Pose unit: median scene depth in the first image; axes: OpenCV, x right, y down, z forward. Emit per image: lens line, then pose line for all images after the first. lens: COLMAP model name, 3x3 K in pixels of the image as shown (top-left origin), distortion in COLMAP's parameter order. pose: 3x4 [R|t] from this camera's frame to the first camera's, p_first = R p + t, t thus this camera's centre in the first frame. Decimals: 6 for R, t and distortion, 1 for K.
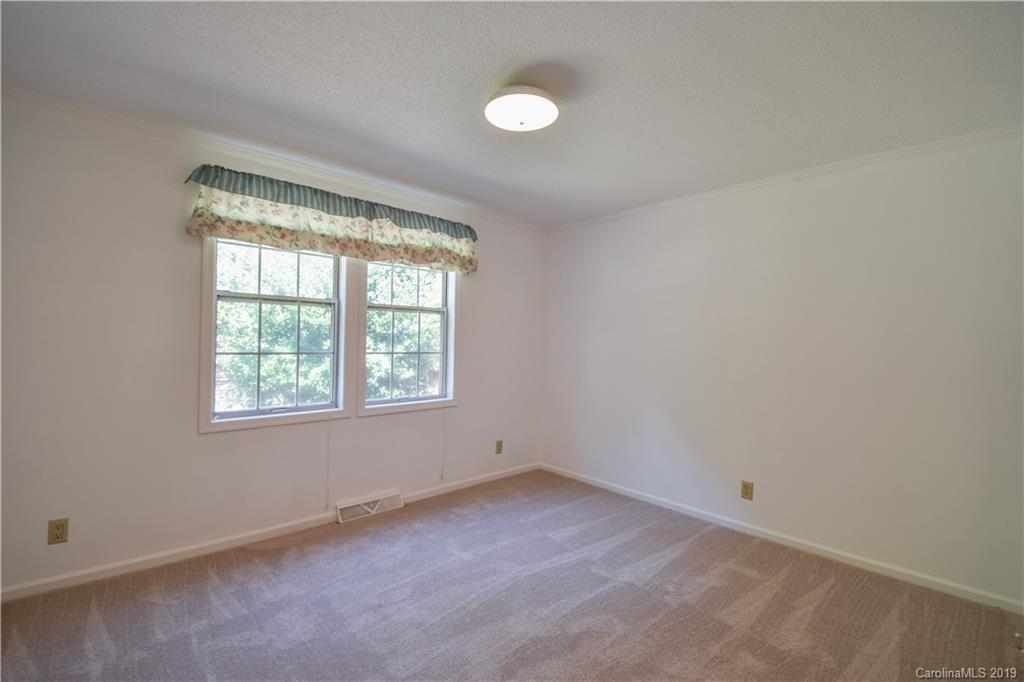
lens RADIAL K [[452.6, 0, 516.5], [0, 452.6, 333.2], [0, 0, 1]] dist [-0.031829, -0.001715]
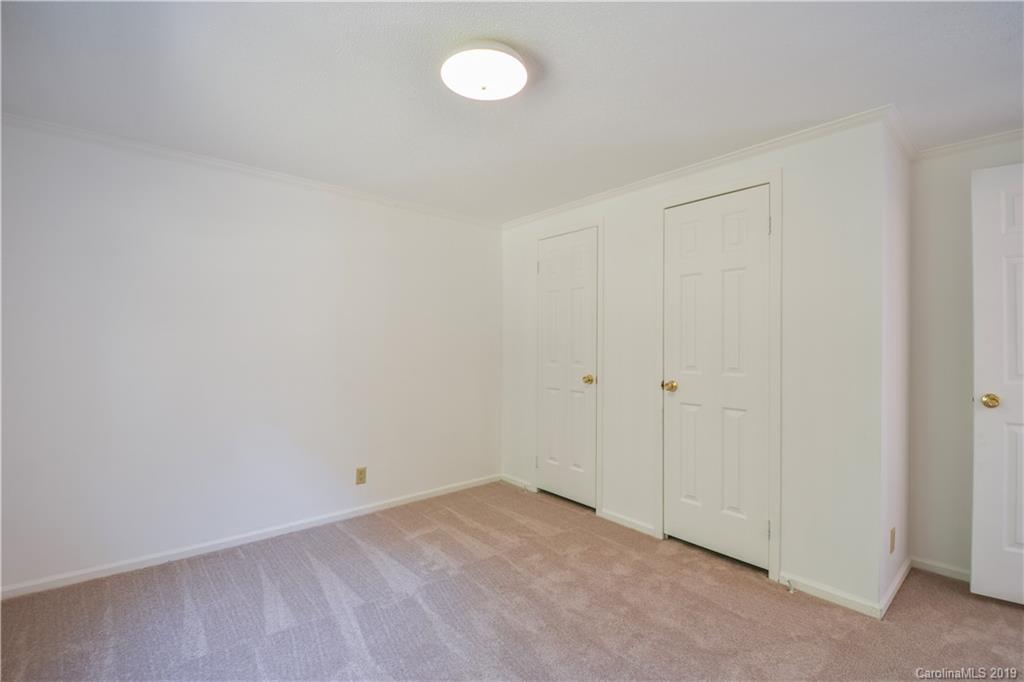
lens RADIAL K [[452.6, 0, 517.7], [0, 452.6, 342.2], [0, 0, 1]] dist [-0.031829, -0.001715]
pose [[0.026886, -0.027346, 0.999264, -0.618972], [-0.009259, 0.999576, 0.027604, -0.000169], [-0.999596, -0.009995, 0.026622, 0.688530]]
